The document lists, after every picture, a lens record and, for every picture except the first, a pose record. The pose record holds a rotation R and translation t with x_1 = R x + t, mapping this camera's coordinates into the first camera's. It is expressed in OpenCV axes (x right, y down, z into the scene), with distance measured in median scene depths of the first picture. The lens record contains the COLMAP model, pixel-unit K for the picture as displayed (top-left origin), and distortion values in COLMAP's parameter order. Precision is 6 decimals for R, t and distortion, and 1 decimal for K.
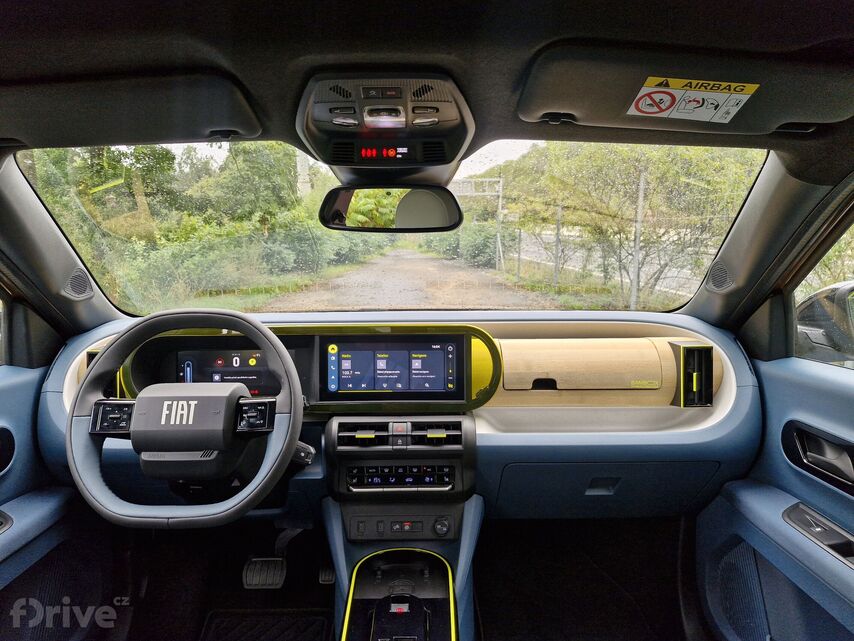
lens RADIAL K [[572.6, 0, 432.3], [0, 572.6, 320.7], [0, 0, 1]] dist [0.004988, -0.032654]
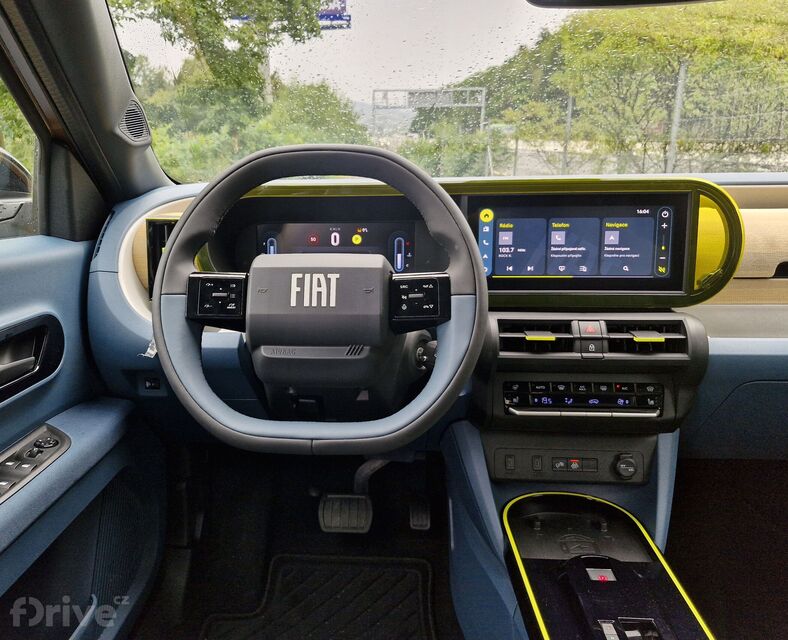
lens RADIAL K [[664.9, 0, 391.2], [0, 664.9, 317.0], [0, 0, 1]] dist [0.008684, -0.007806]
pose [[0.995487, 0.019025, -0.092975, -0.216244], [-0.007120, 0.991910, 0.126741, 0.071201], [0.094634, -0.125507, 0.987569, 0.173653]]
